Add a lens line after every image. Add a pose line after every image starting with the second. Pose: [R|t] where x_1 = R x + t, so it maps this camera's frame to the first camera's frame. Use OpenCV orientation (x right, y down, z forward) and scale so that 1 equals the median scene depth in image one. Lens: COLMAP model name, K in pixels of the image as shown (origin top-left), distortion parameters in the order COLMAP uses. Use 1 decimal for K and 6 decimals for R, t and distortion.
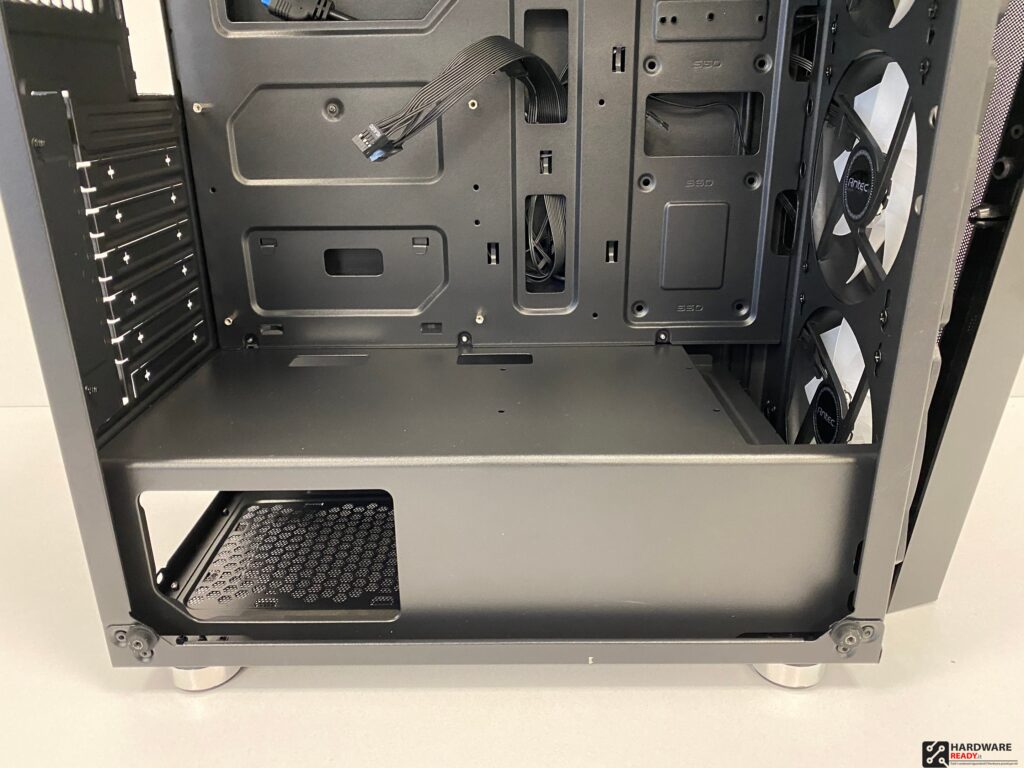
lens RADIAL K [[798.5, 0, 512.0], [0, 798.5, 384.0], [0, 0, 1]] dist [-0.002600, -0.005264]
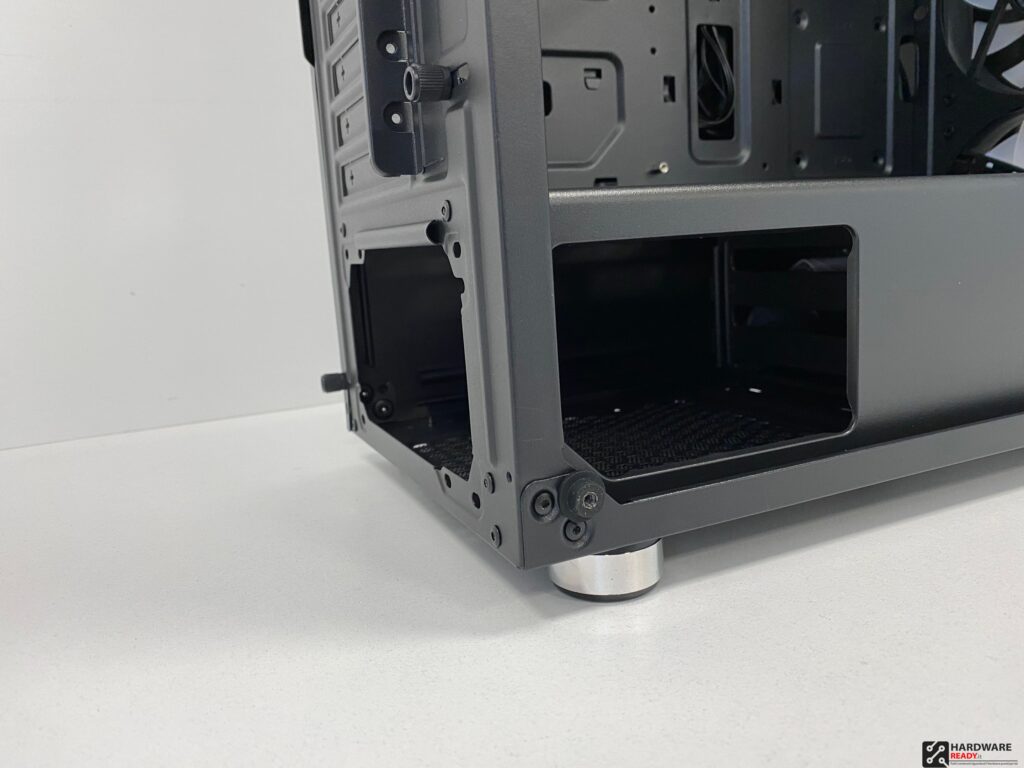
lens RADIAL K [[798.5, 0, 512.0], [0, 798.5, 384.0], [0, 0, 1]] dist [-0.002600, -0.005264]
pose [[0.911392, -0.113715, 0.395517, -0.581724], [0.189041, 0.969351, -0.156912, 0.258777], [-0.365552, 0.217777, 0.904956, 0.372315]]
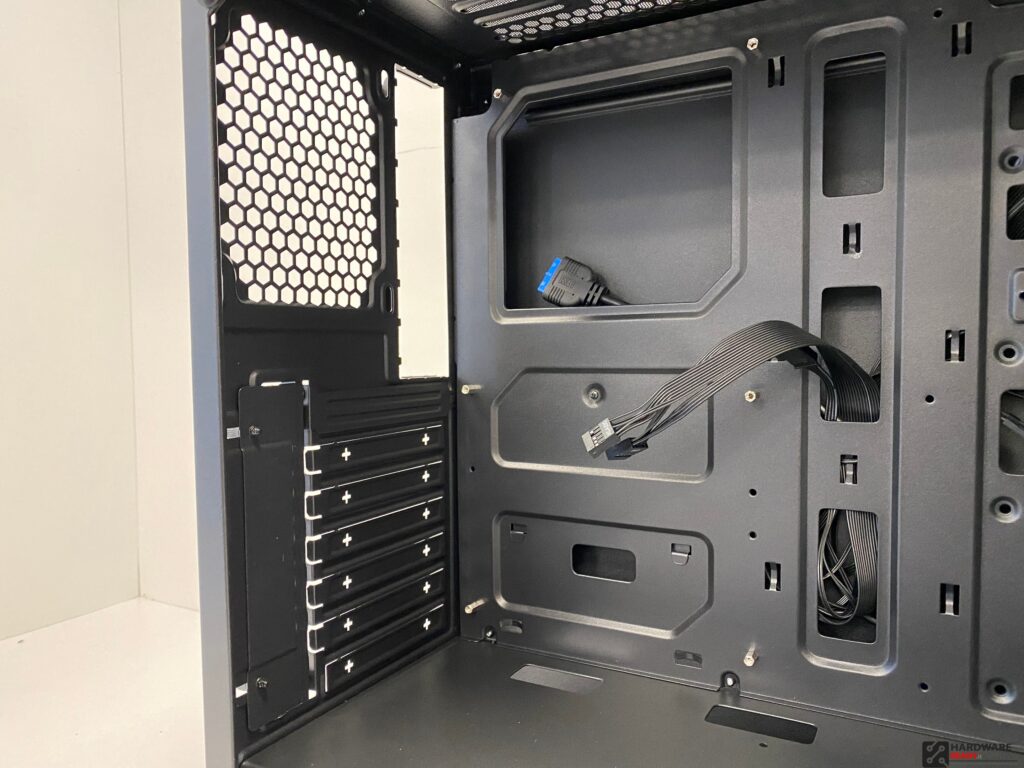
lens RADIAL K [[791.5, 0, 512.0], [0, 791.5, 384.0], [0, 0, 1]] dist [0.024832, -0.009646]
pose [[0.875194, 0.029543, -0.482869, 0.128240], [-0.171013, 0.952582, -0.251677, -0.109209], [0.452537, 0.302843, 0.838747, 0.187884]]
